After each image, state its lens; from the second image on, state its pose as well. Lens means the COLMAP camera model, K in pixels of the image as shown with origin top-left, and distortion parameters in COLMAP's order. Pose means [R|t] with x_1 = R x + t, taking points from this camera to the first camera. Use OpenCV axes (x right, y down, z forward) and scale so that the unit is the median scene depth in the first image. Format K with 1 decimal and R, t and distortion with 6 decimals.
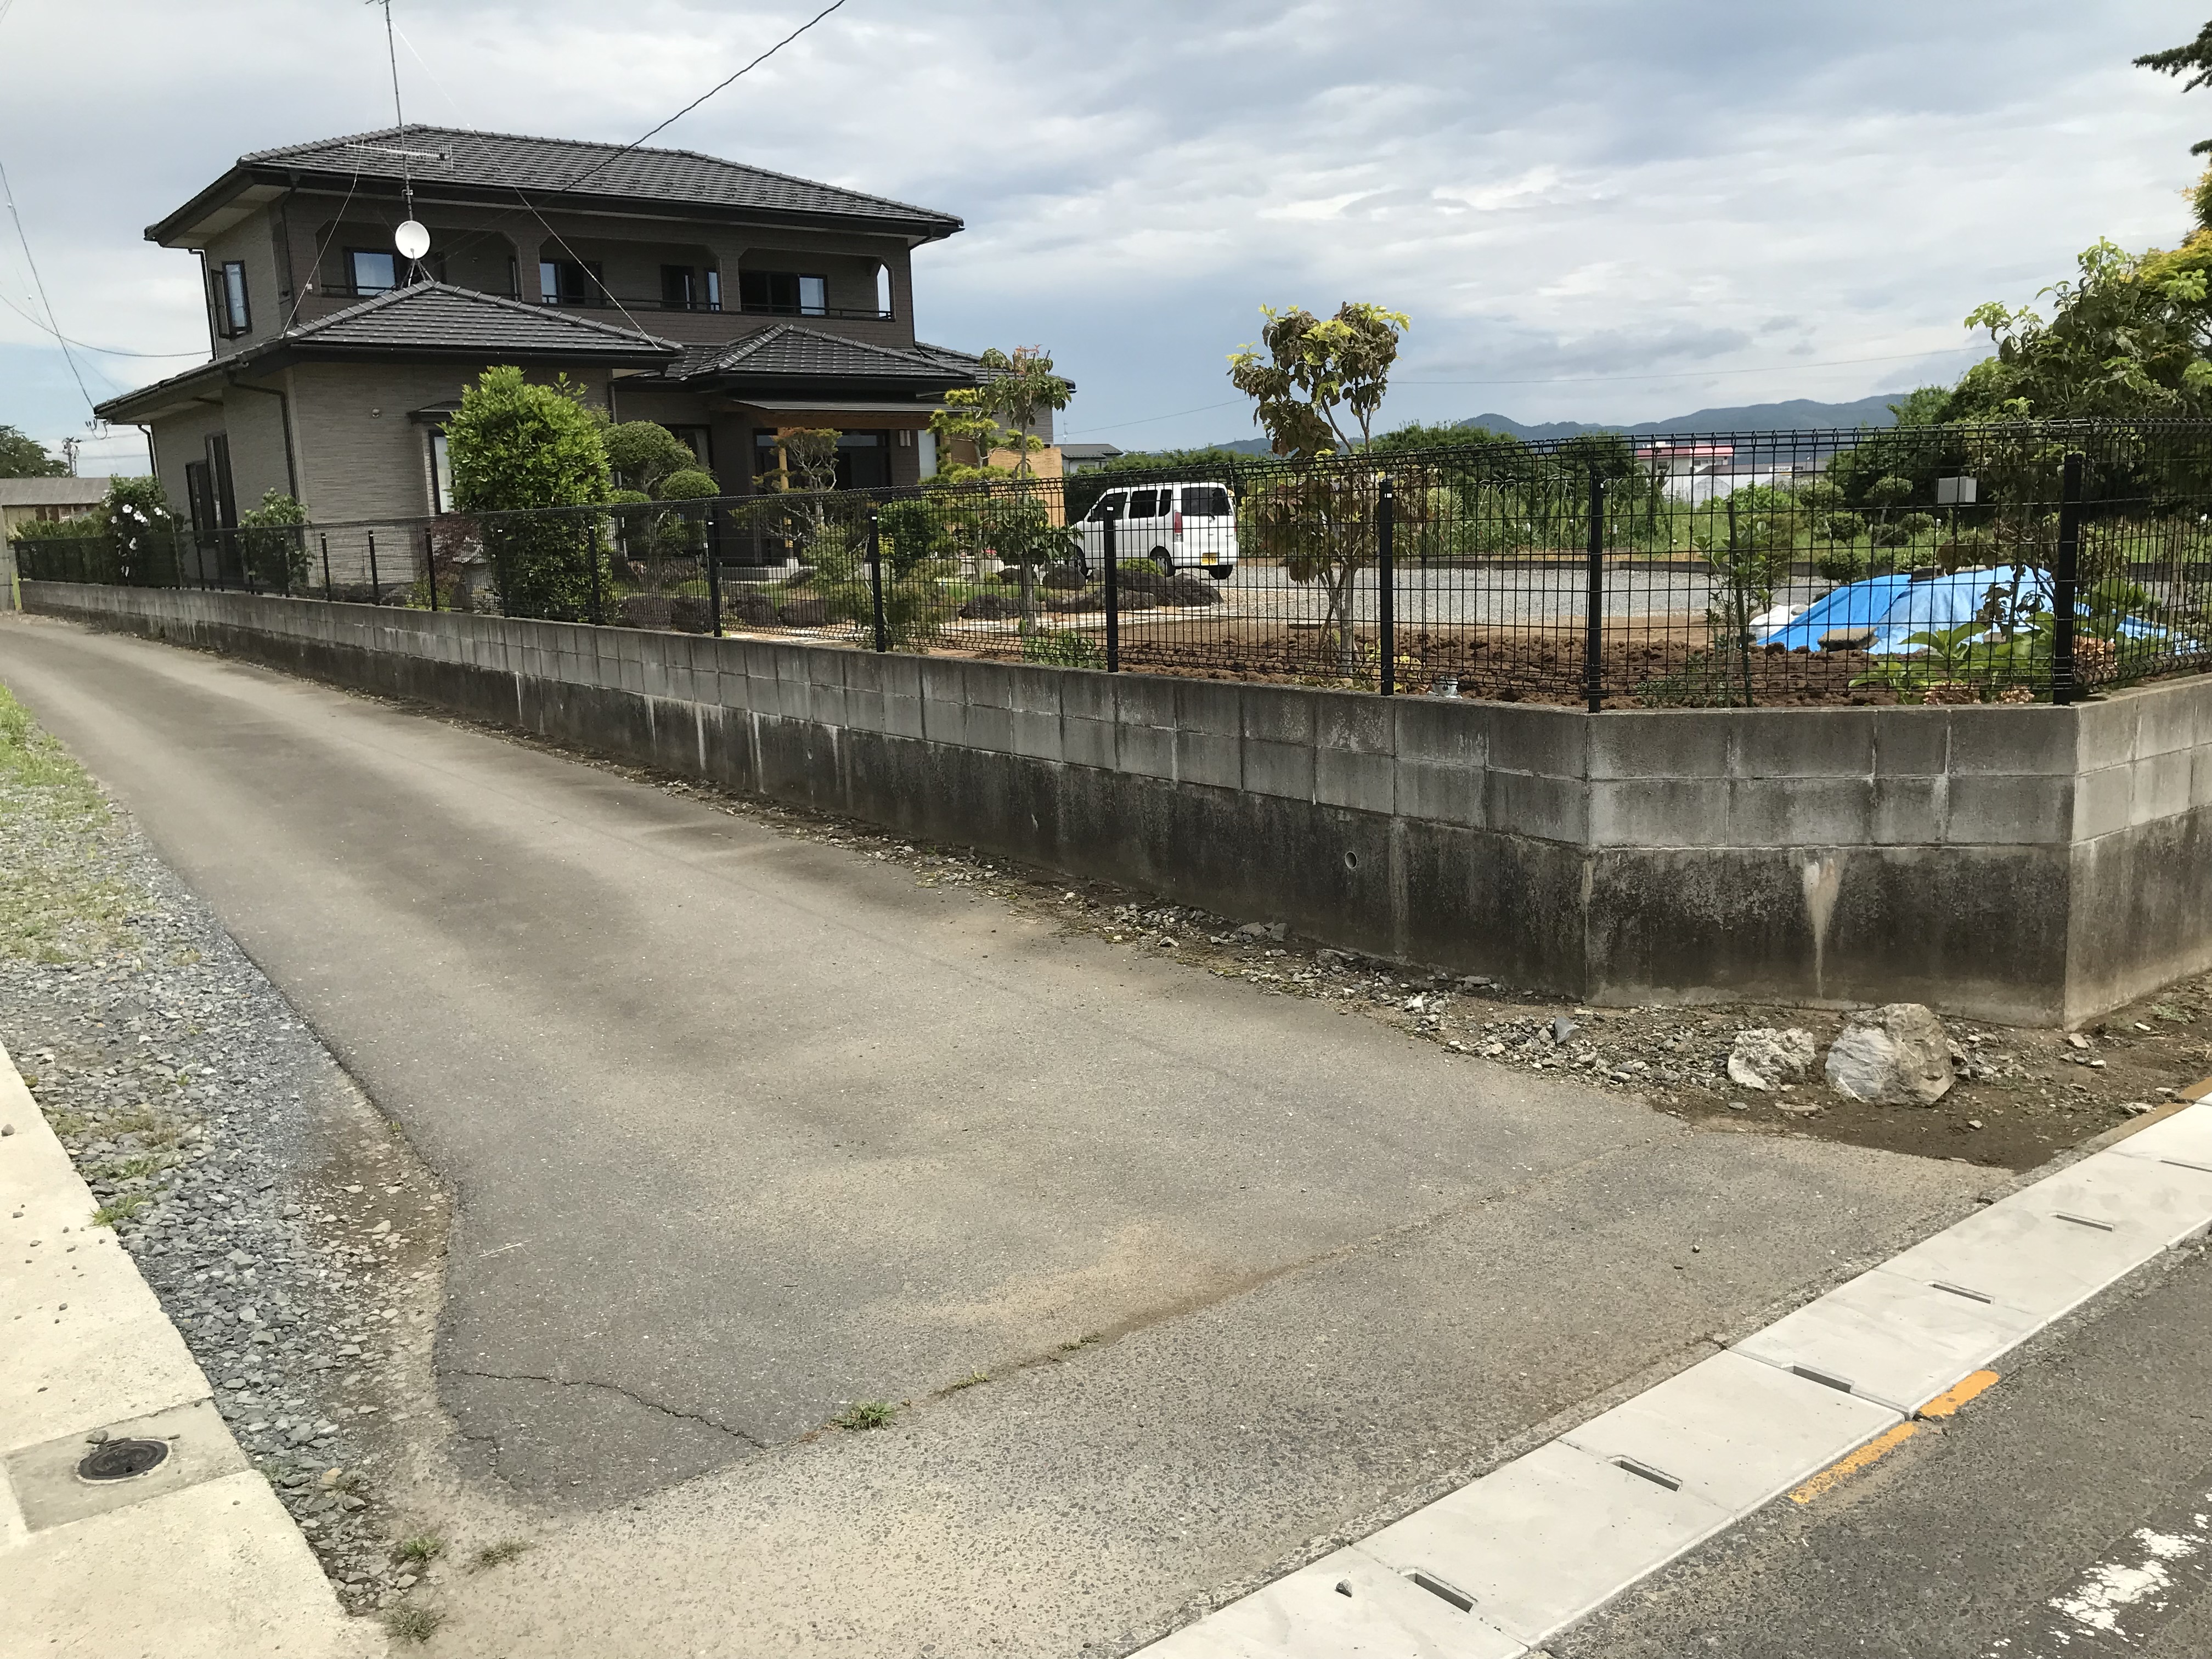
lens RADIAL K [[1808.2, 0, 1106.0], [0, 1808.2, 829.5], [0, 0, 1]] dist [0.018041, -0.001378]
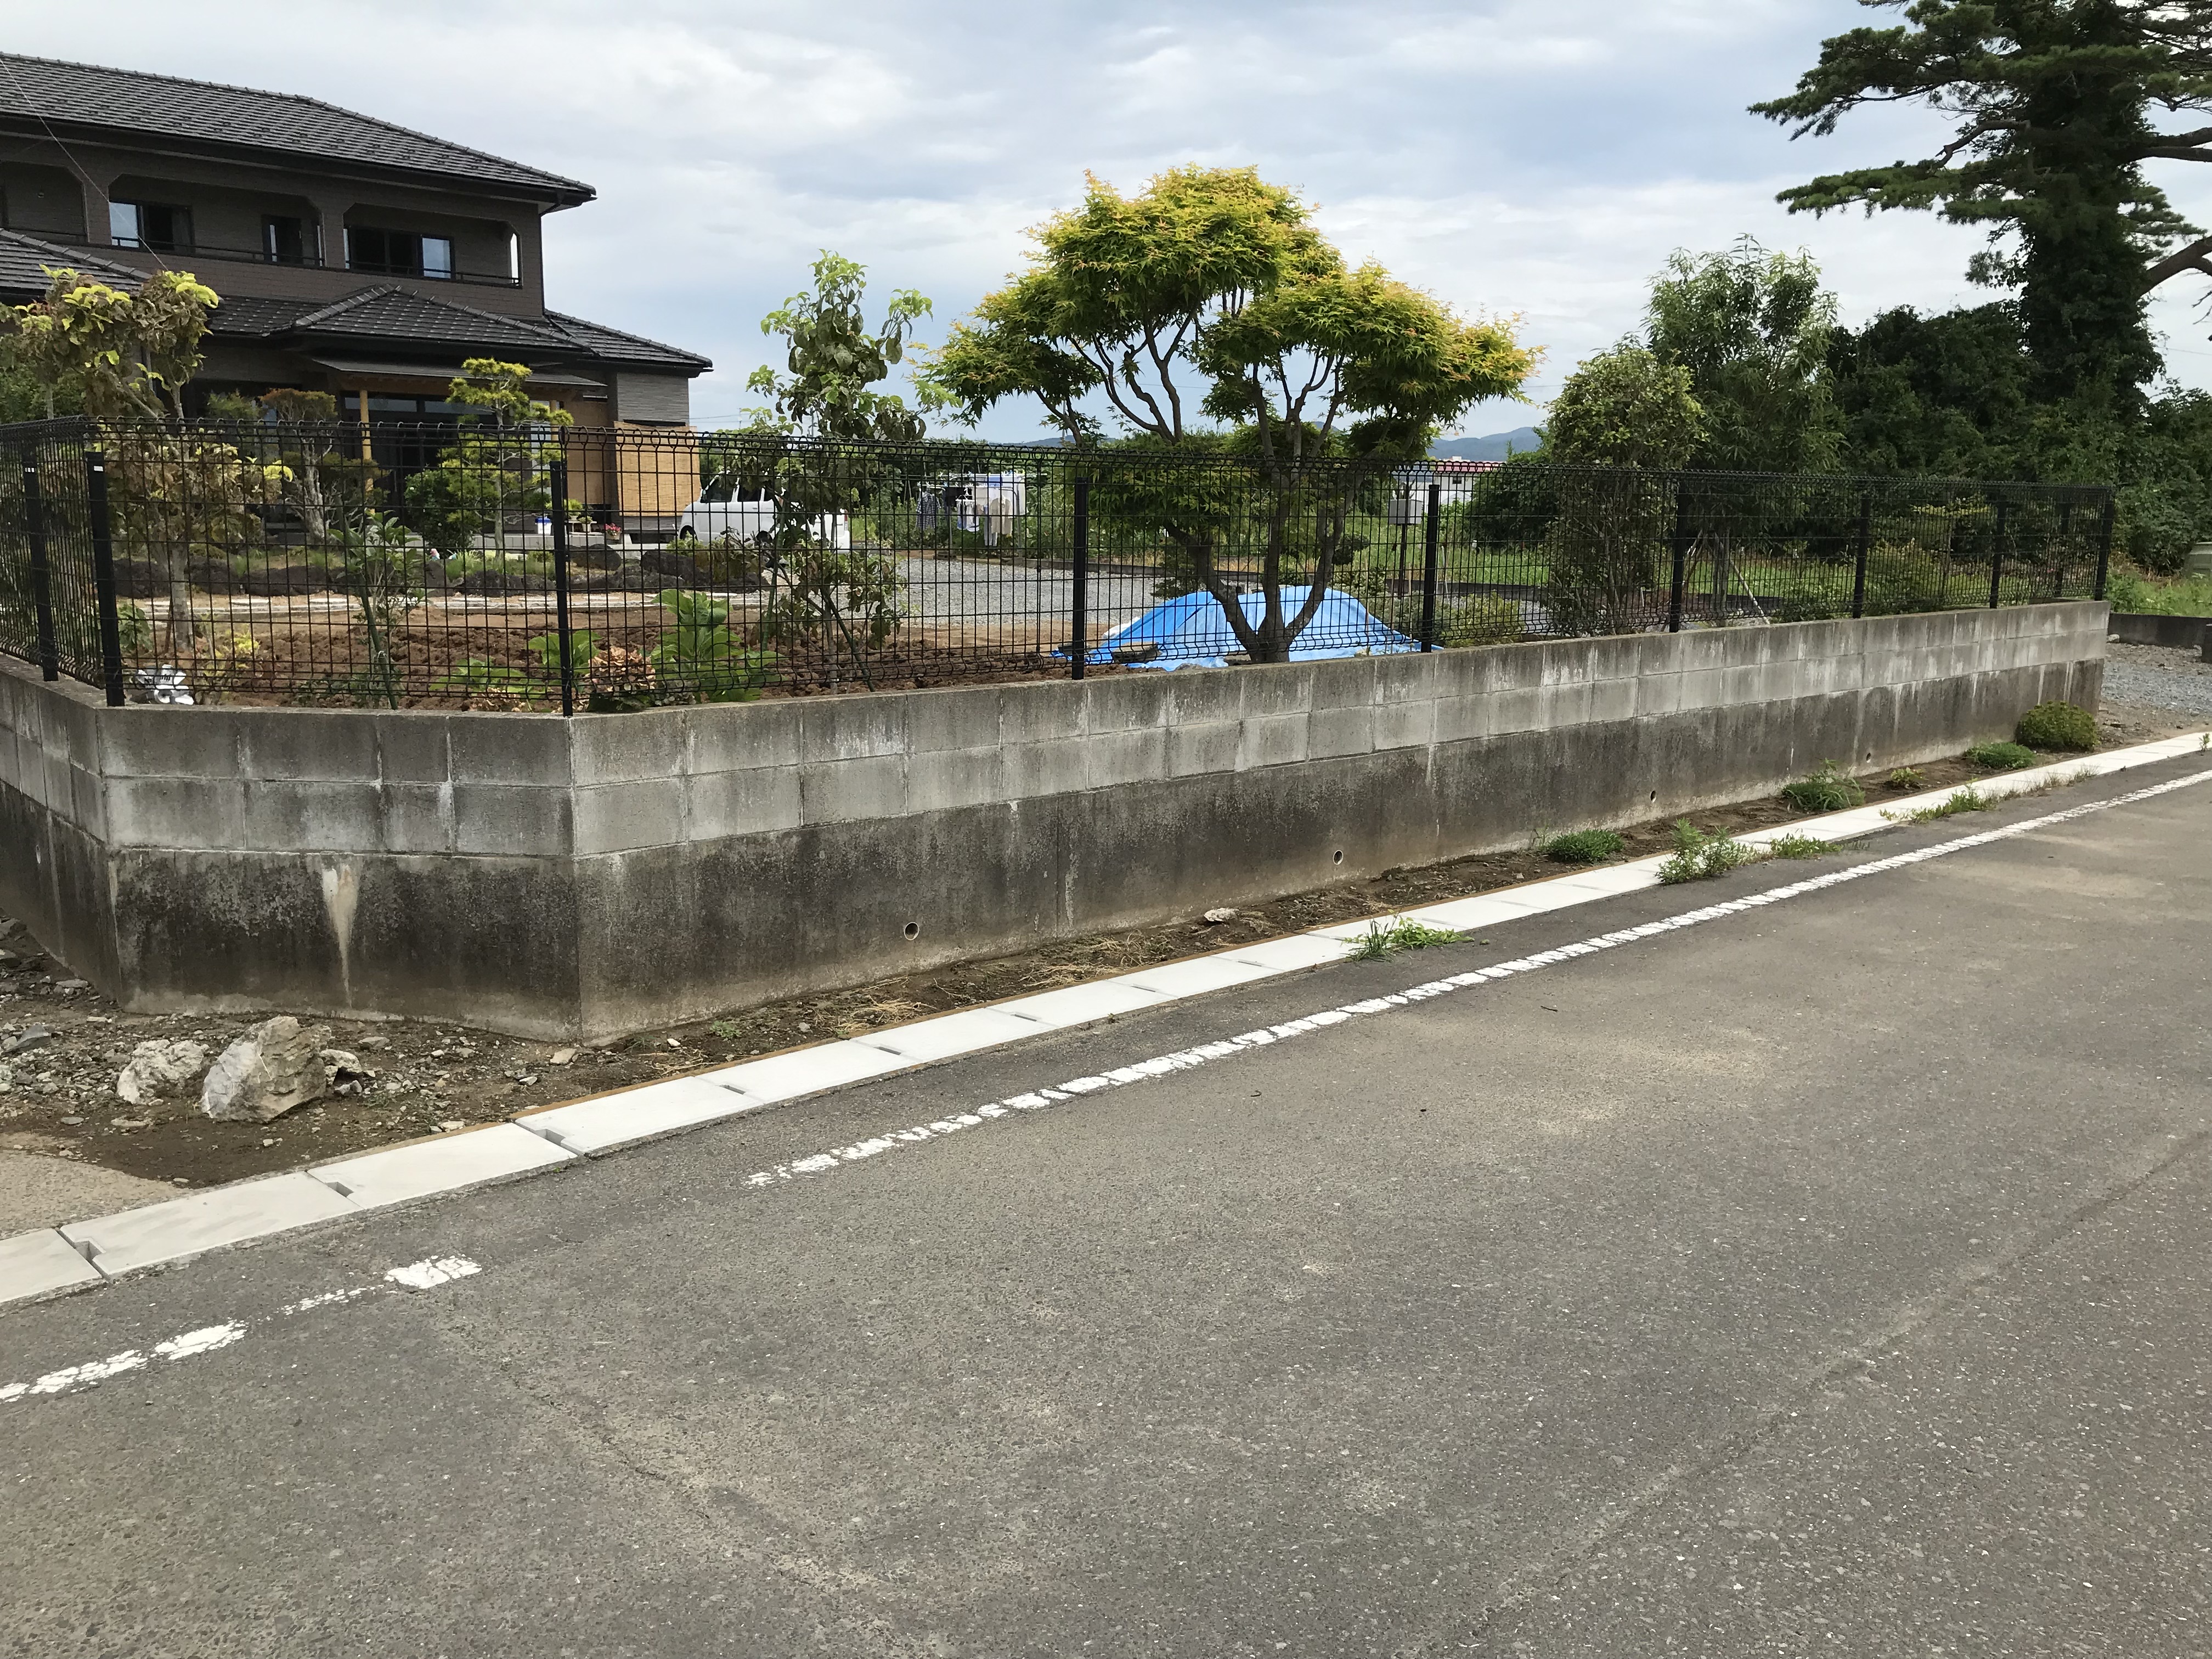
lens RADIAL K [[1811.8, 0, 1099.0], [0, 1811.8, 814.1], [0, 0, 1]] dist [0.030089, -0.008727]
pose [[0.995162, 0.030100, 0.093521, 0.492655], [-0.029743, 0.999544, -0.005212, -0.012718], [-0.093636, 0.002405, 0.995604, -0.007396]]
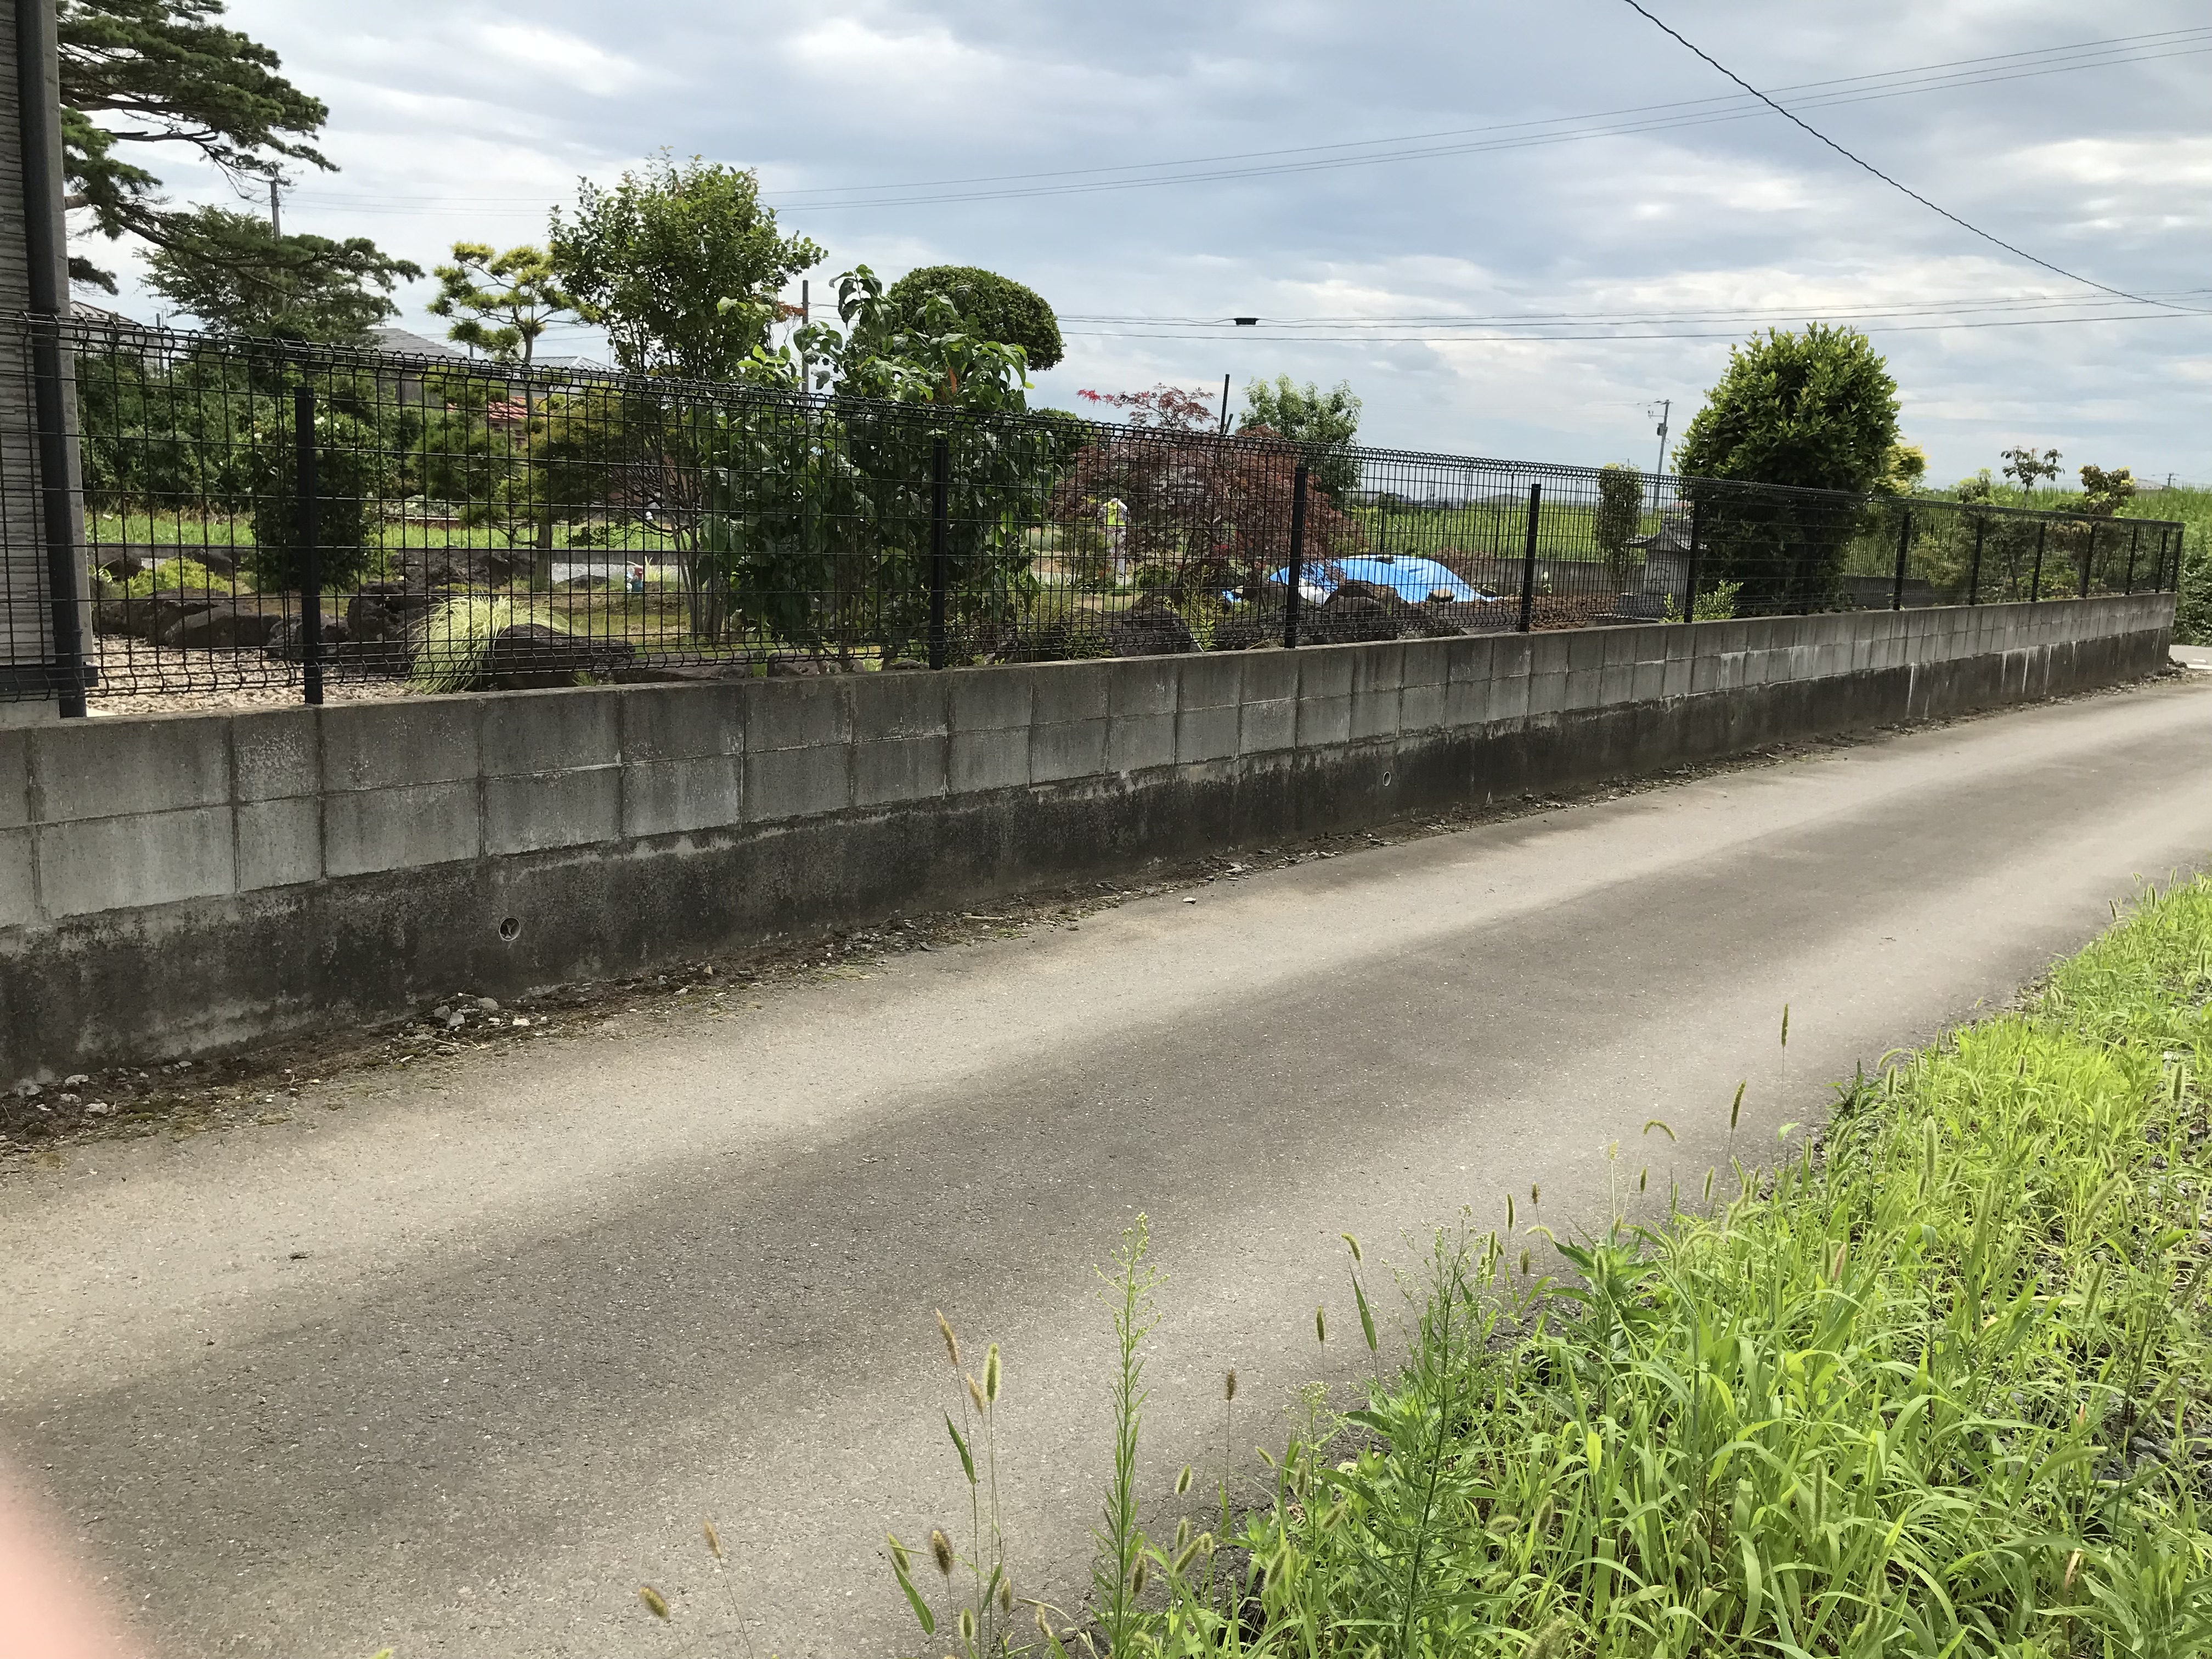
lens RADIAL K [[1866.1, 0, 1103.1], [0, 1866.1, 838.5], [0, 0, 1]] dist [0.027067, 0.001084]
pose [[-0.279163, -0.143046, 0.949529, -2.096036], [0.137833, 0.972633, 0.187050, -0.435216], [-0.950300, 0.183093, -0.251806, 3.001108]]
